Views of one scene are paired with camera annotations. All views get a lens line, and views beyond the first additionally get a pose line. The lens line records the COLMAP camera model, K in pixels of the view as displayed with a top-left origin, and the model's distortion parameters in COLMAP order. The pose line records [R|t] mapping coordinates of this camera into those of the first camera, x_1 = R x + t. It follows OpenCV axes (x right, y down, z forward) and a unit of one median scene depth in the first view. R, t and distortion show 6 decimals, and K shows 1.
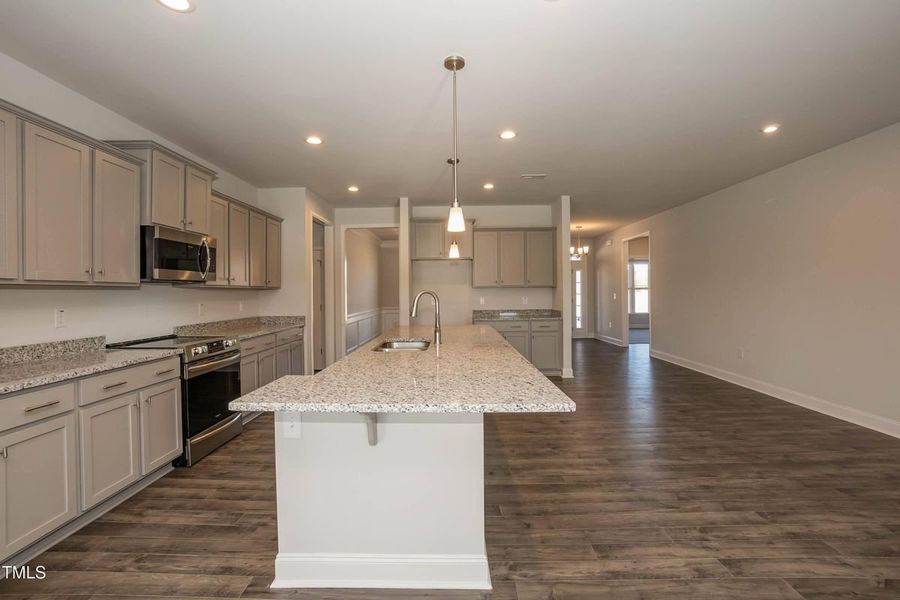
lens RADIAL K [[412.8, 0, 450.6], [0, 412.8, 295.2], [0, 0, 1]] dist [-0.033099, 0.001467]
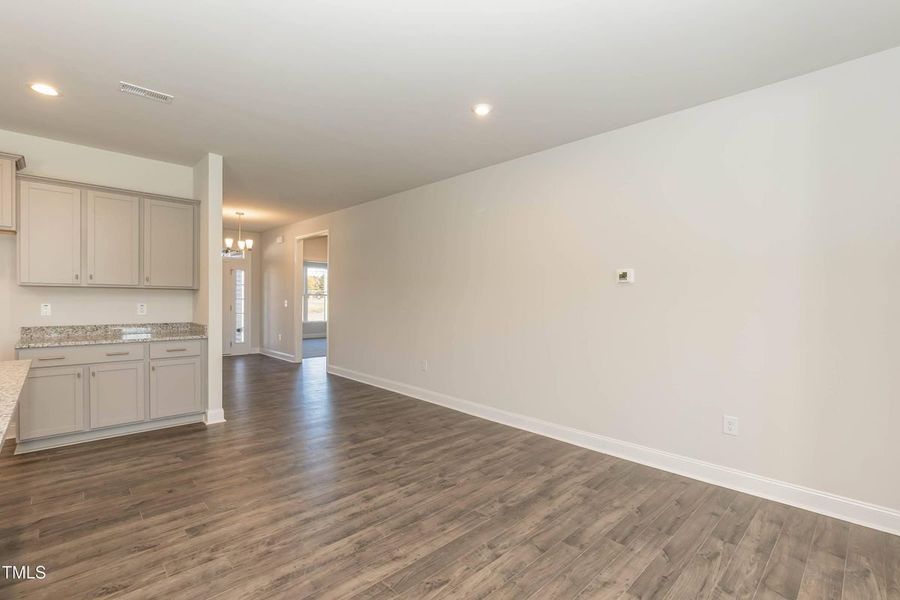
lens RADIAL K [[410.2, 0, 461.5], [0, 410.2, 303.7], [0, 0, 1]] dist [0.002245, 0.000249]
pose [[0.704900, 0.008014, 0.709261, 0.086612], [-0.011053, 0.999939, -0.000313, -0.001182], [-0.709221, -0.007619, 0.704946, 0.230964]]
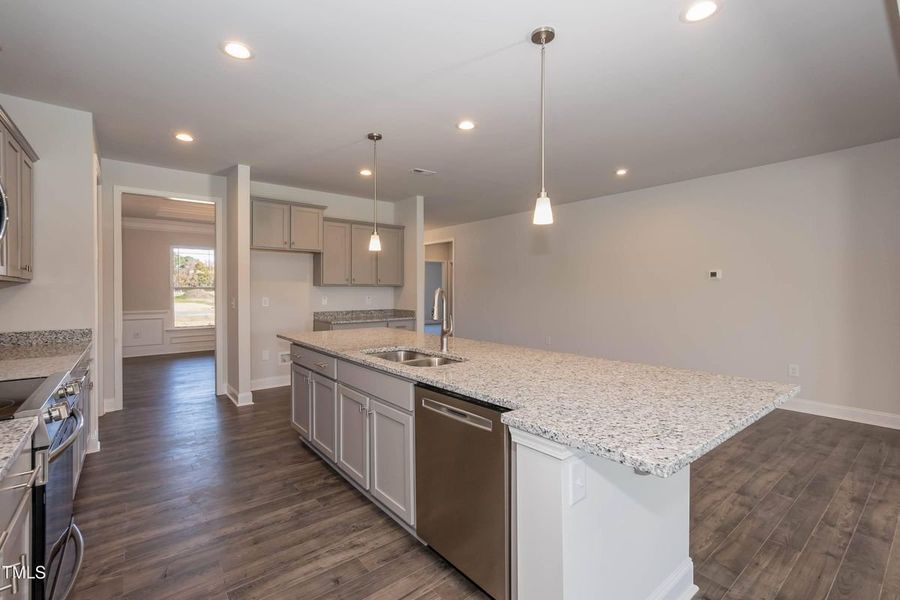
lens RADIAL K [[403.2, 0, 462.9], [0, 403.2, 294.4], [0, 0, 1]] dist [-0.003133, 0.000129]
pose [[0.762485, 0.002206, 0.647002, -0.278793], [-0.001196, 0.999997, -0.002000, 0.000986], [-0.647004, 0.000751, 0.762486, 0.177039]]
